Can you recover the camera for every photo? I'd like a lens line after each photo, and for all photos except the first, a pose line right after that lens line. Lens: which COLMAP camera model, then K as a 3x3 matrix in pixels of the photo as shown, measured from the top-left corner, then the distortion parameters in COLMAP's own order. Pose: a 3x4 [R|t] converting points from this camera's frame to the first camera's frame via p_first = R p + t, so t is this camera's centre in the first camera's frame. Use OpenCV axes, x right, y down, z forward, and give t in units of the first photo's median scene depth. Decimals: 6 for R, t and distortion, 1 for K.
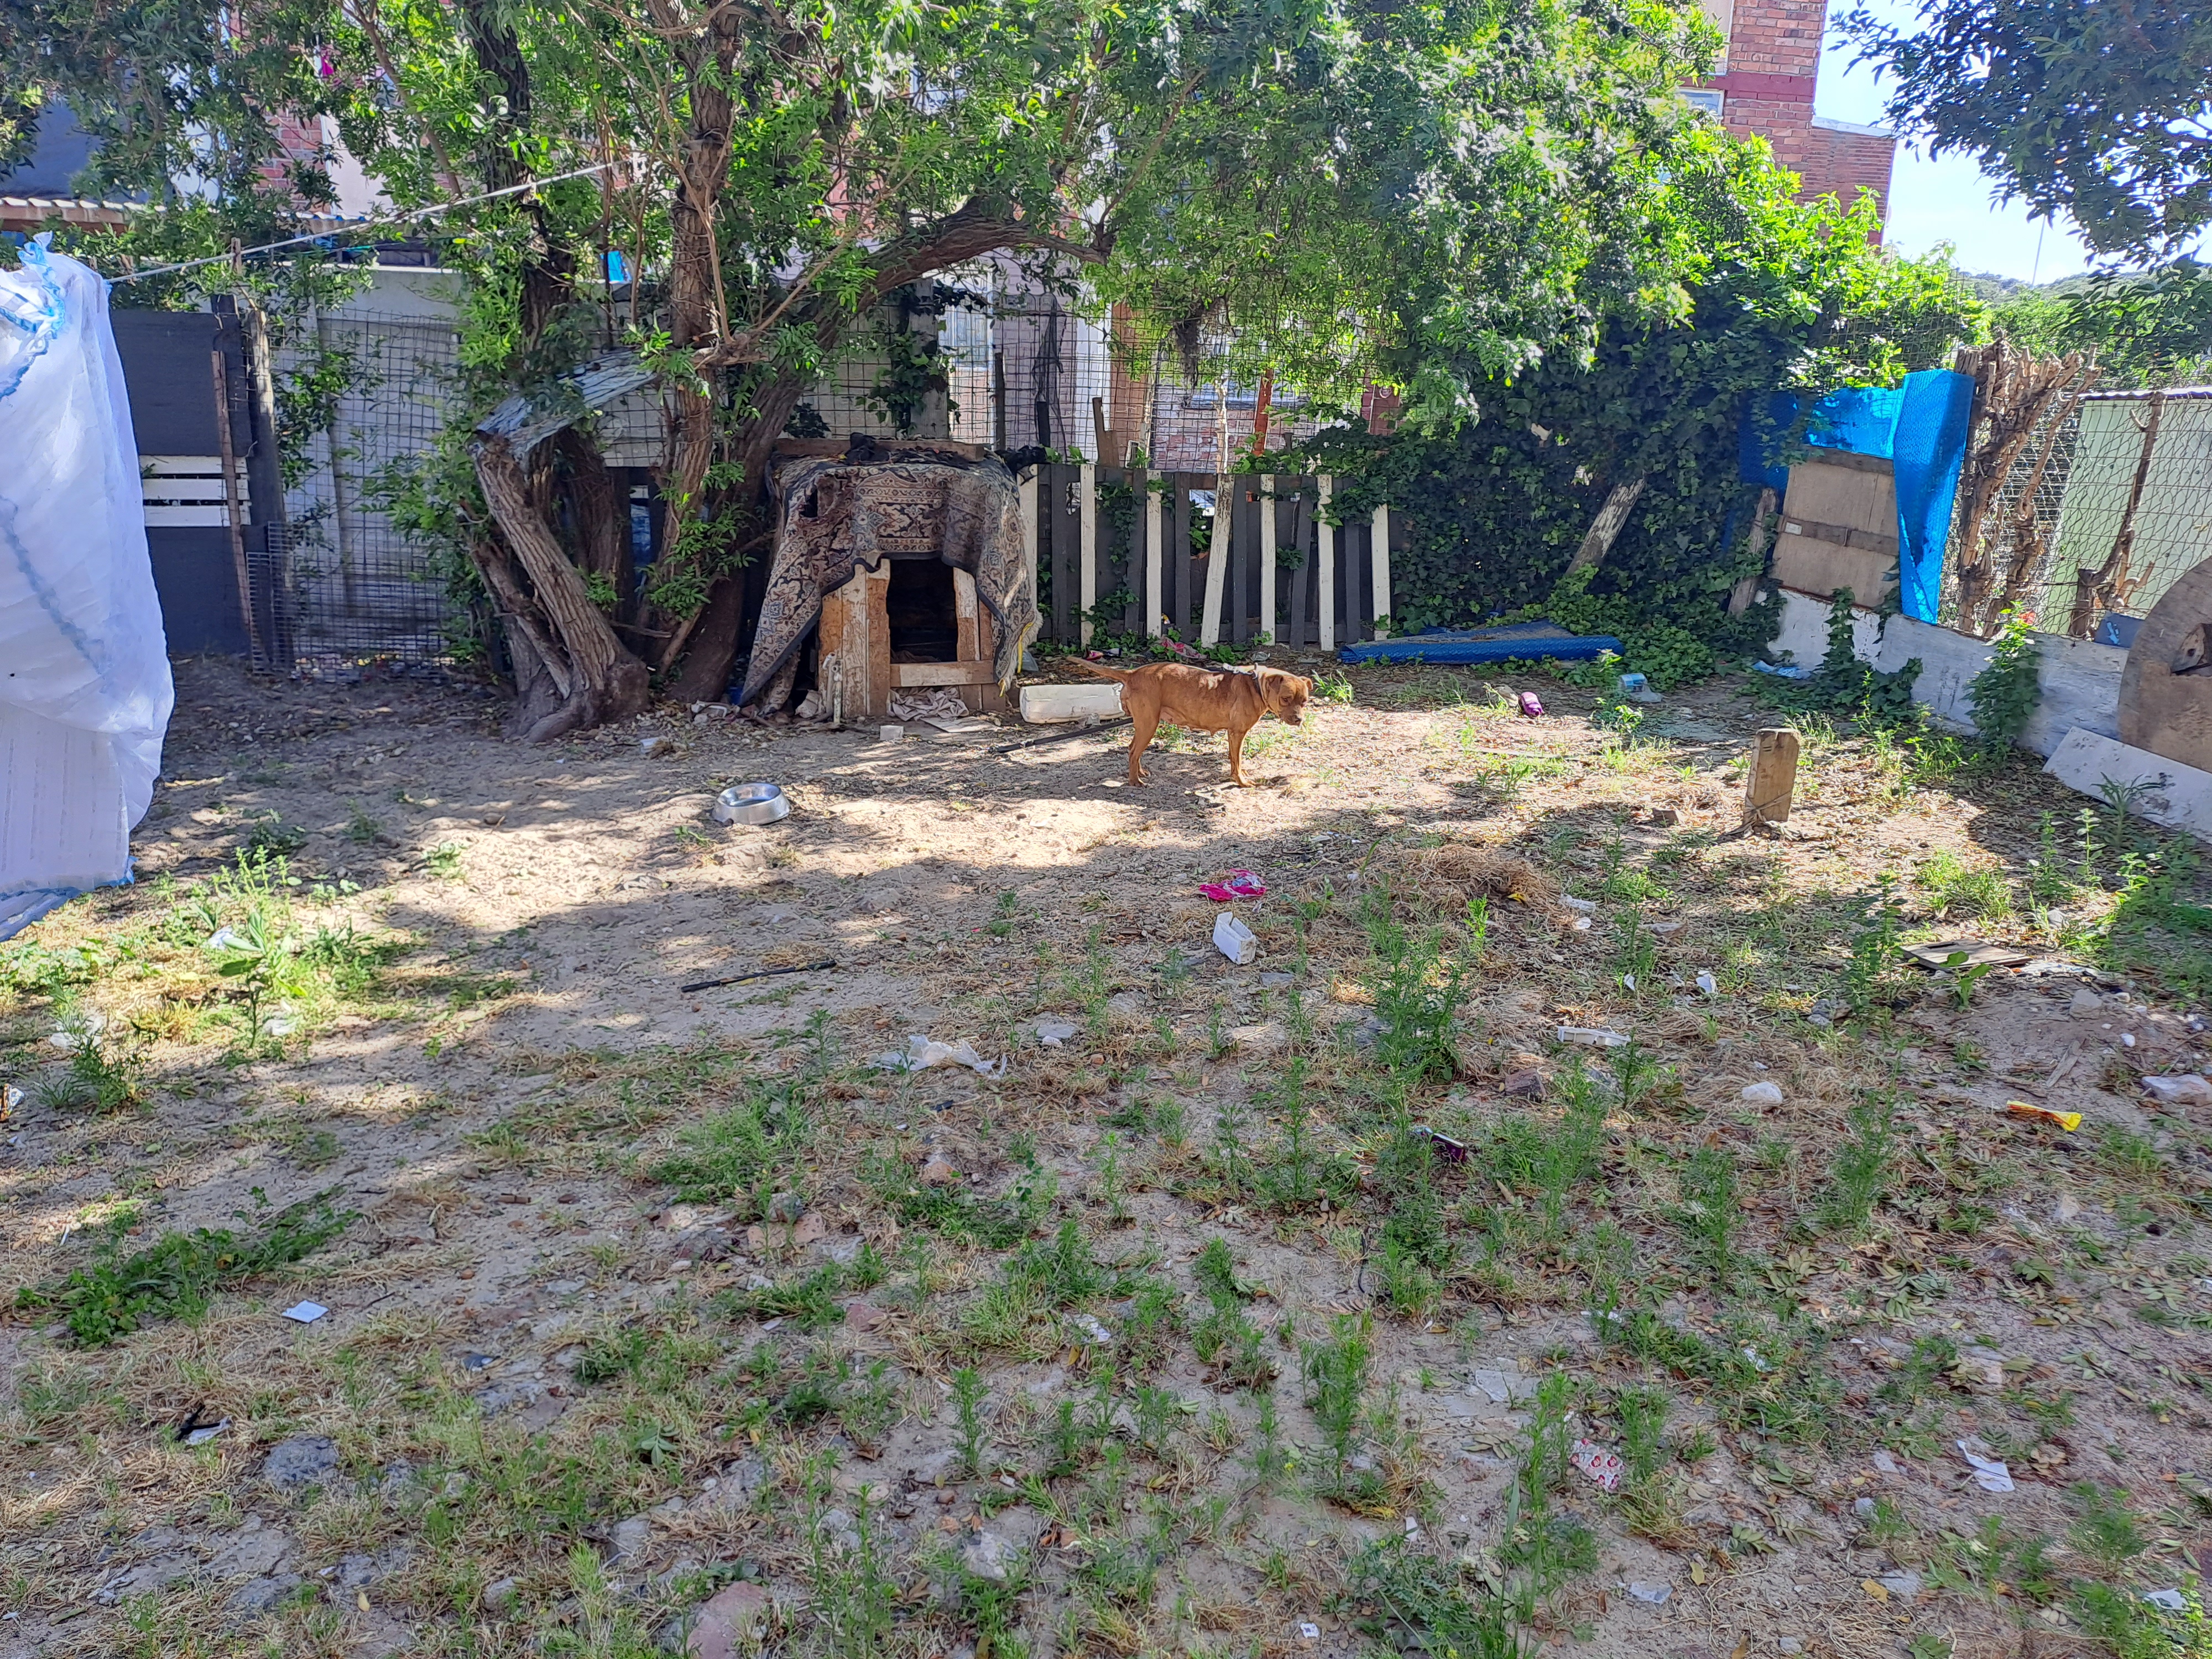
lens RADIAL K [[1613.4, 0, 1087.8], [0, 1613.4, 846.0], [0, 0, 1]] dist [0.068024, -0.074039]
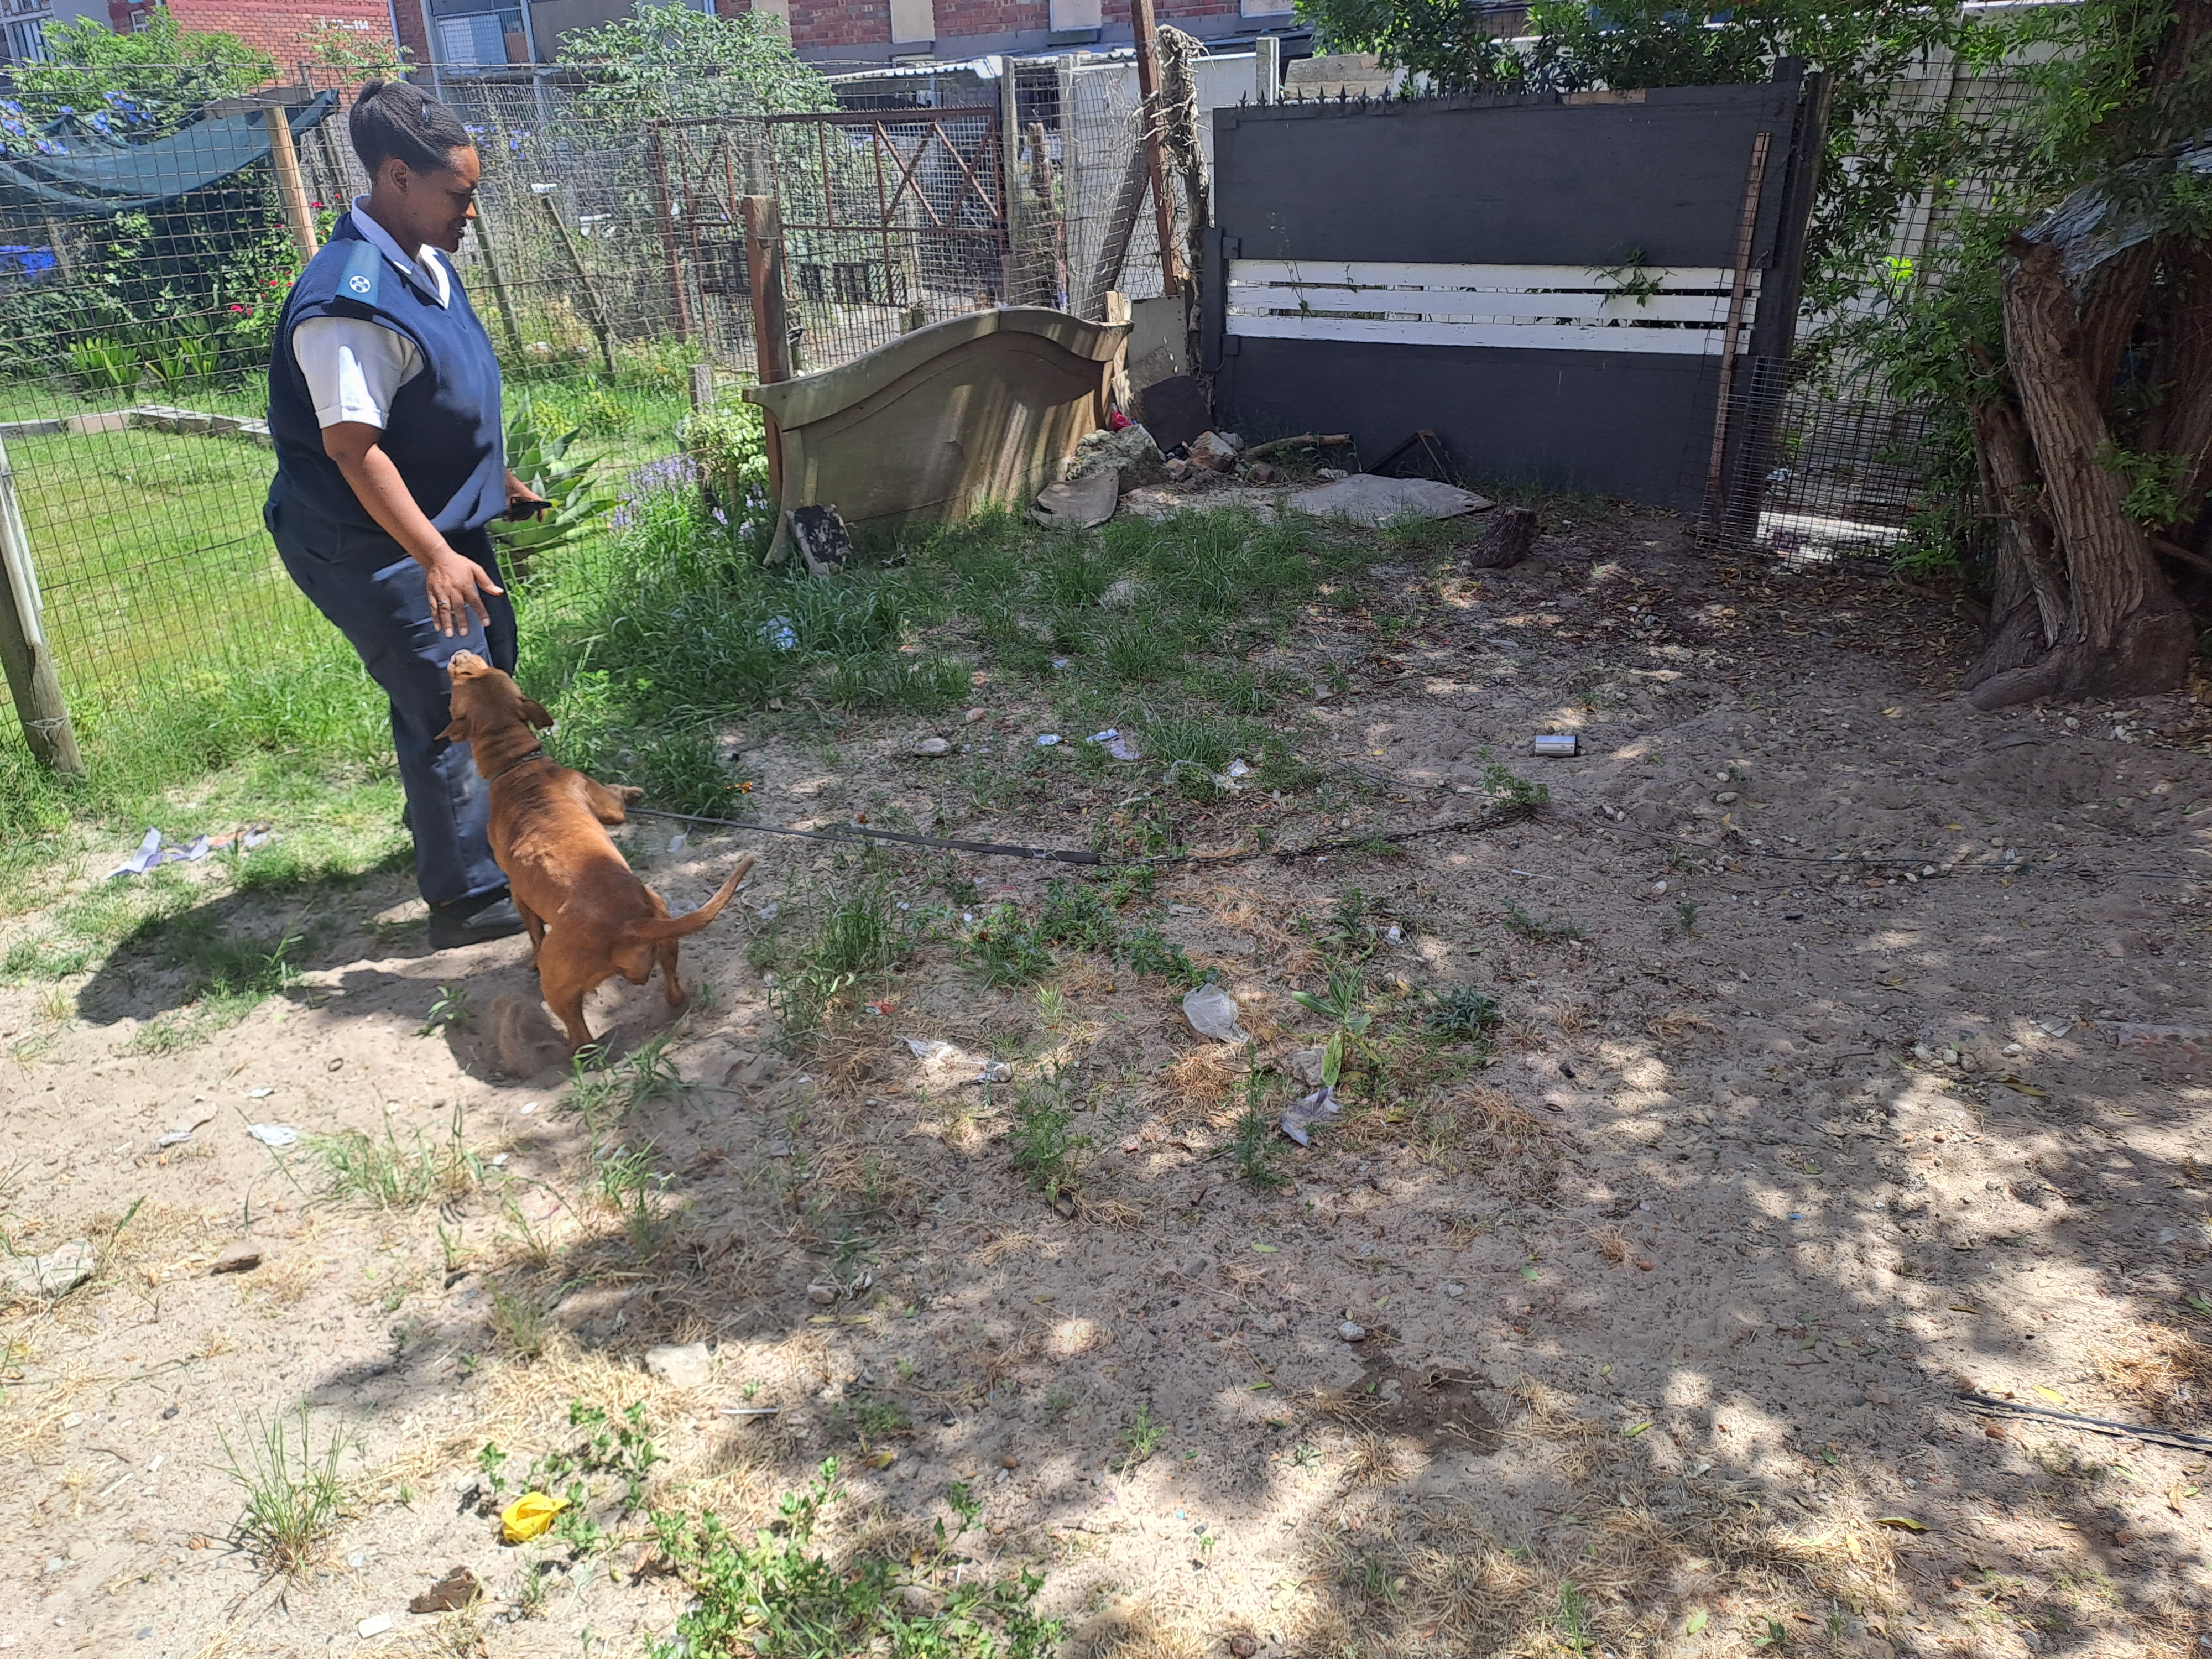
lens RADIAL K [[1613.4, 0, 1114.1], [0, 1613.4, 858.7], [0, 0, 1]] dist [0.068024, -0.074039]
pose [[0.605614, 0.280129, -0.744822, -0.025467], [-0.180362, 0.959952, 0.214388, -0.079641], [0.775049, 0.004501, 0.631885, 0.262664]]
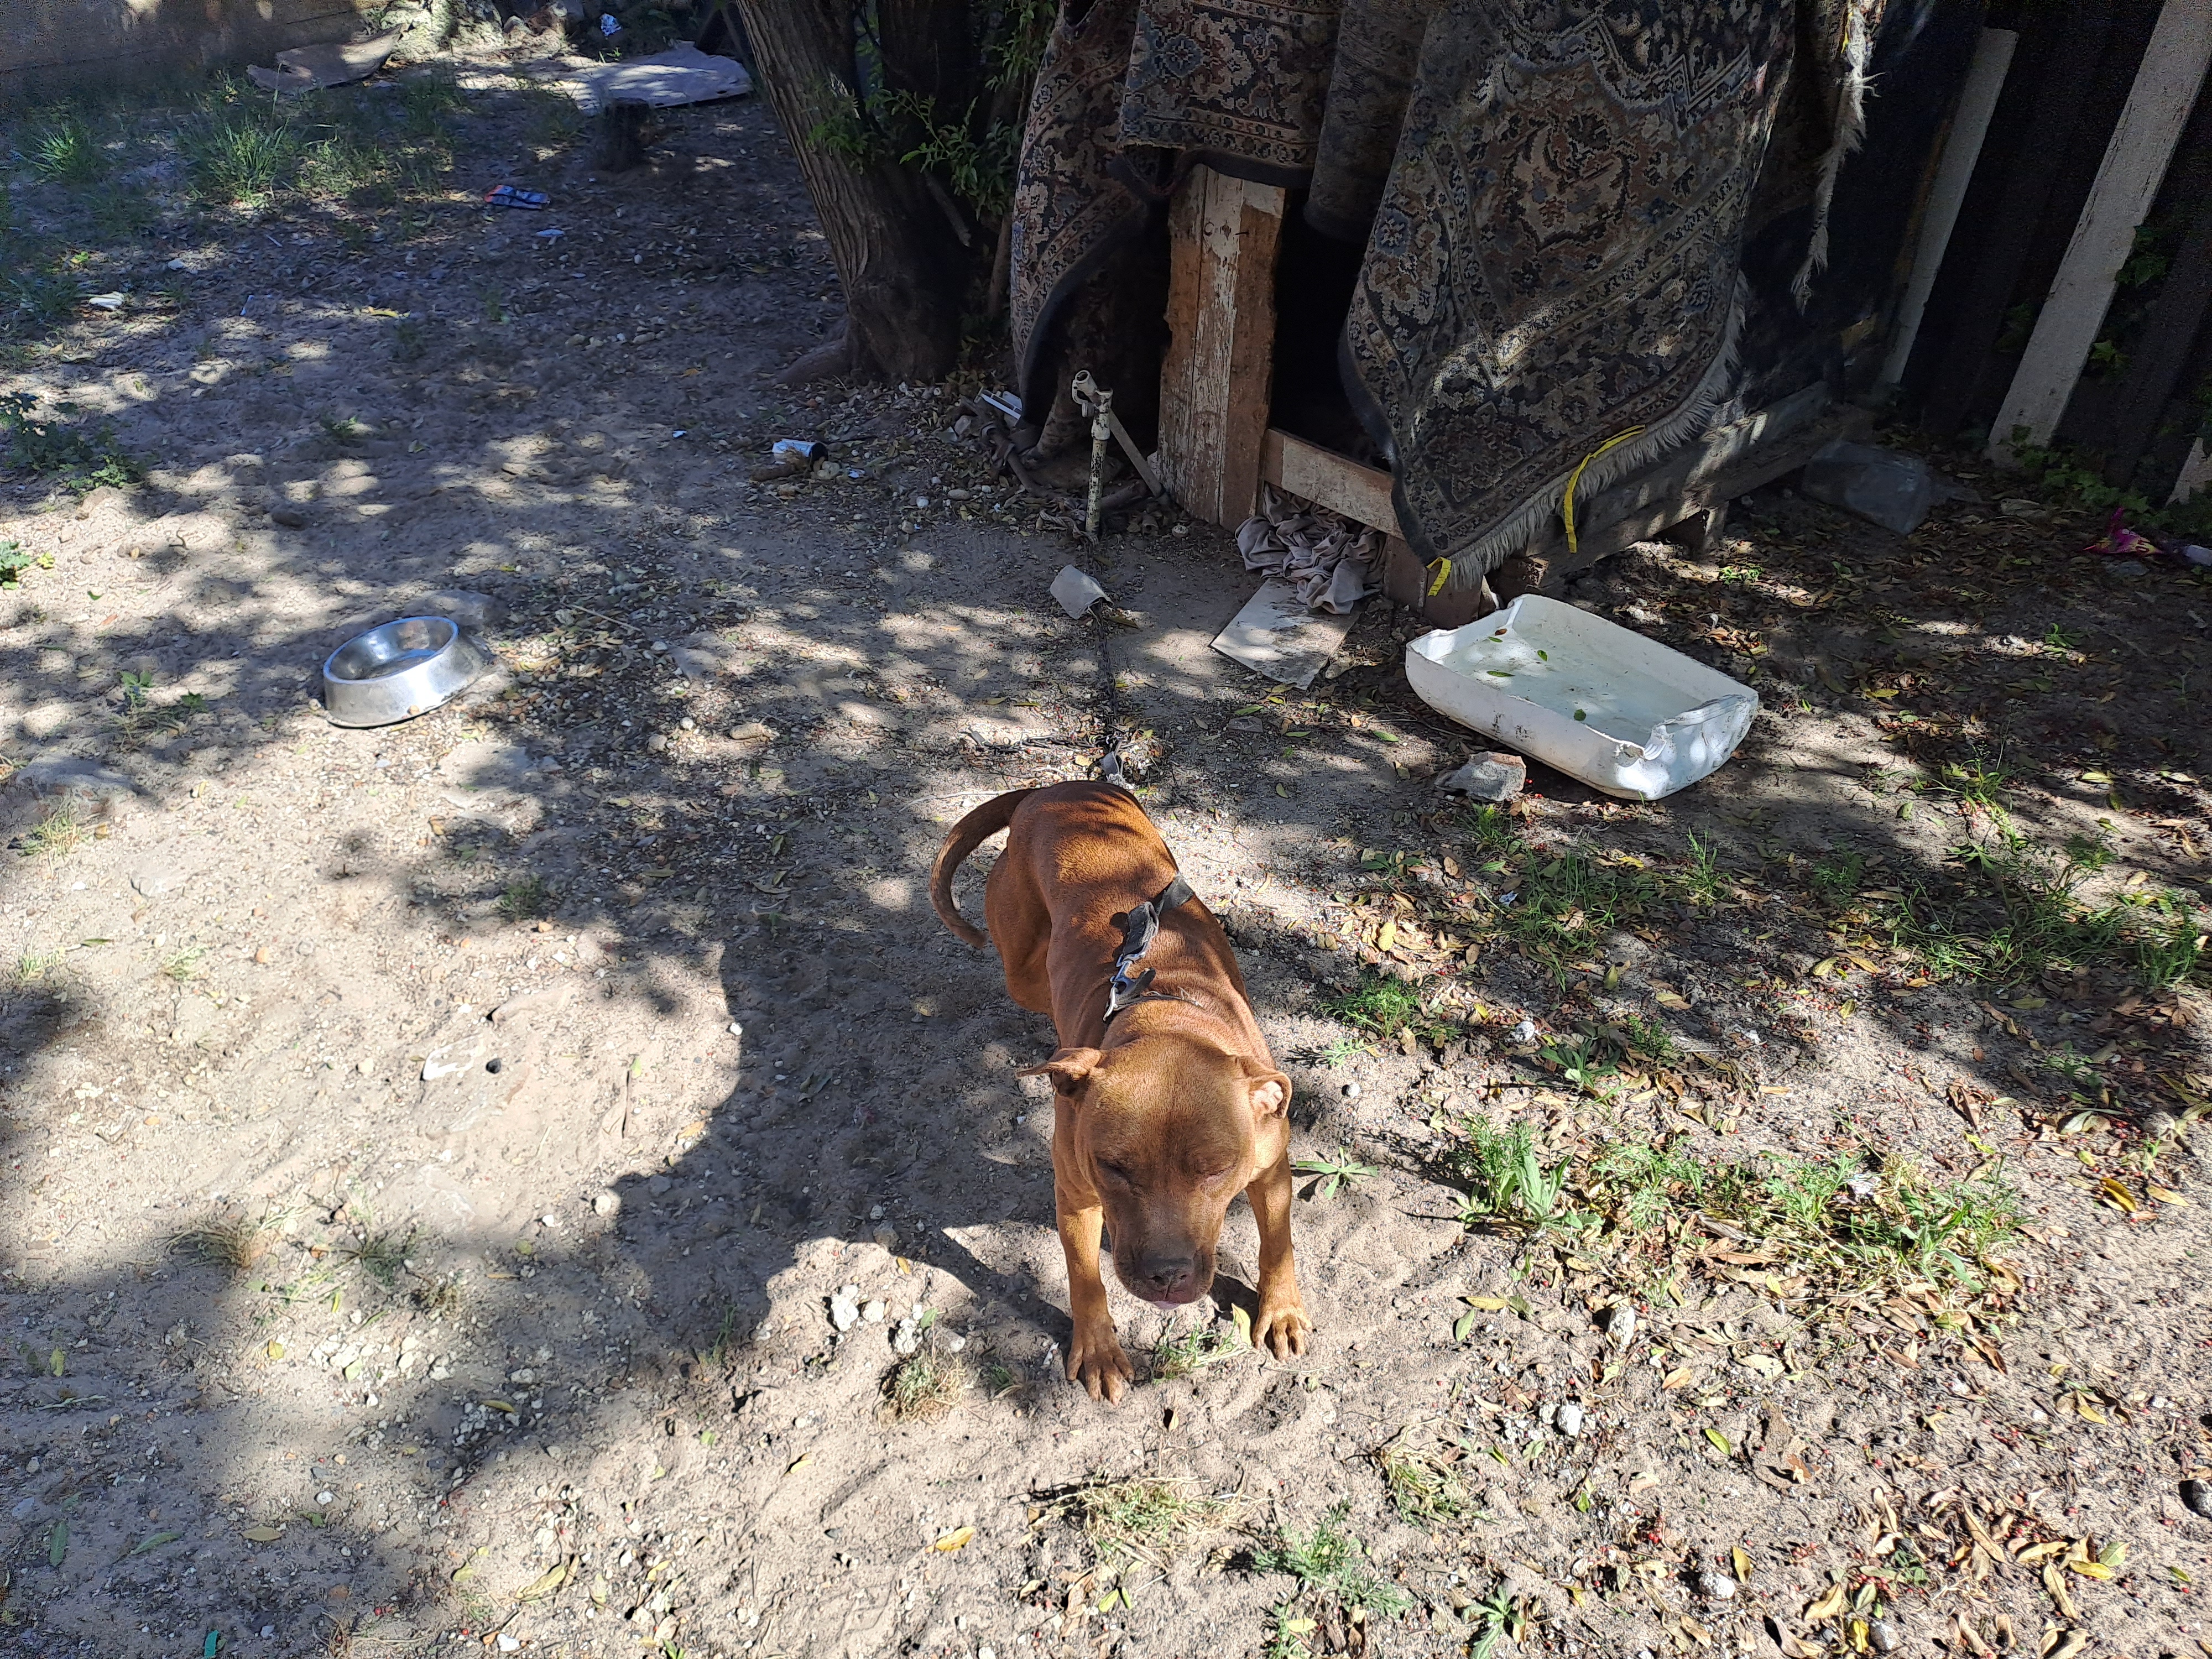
lens RADIAL K [[1613.4, 0, 1079.3], [0, 1613.4, 822.0], [0, 0, 1]] dist [0.068024, -0.074039]
pose [[0.461598, 0.492463, -0.737840, 0.215821], [-0.224548, 0.869531, 0.439880, -0.196880], [0.858199, -0.037367, 0.511955, 0.735156]]
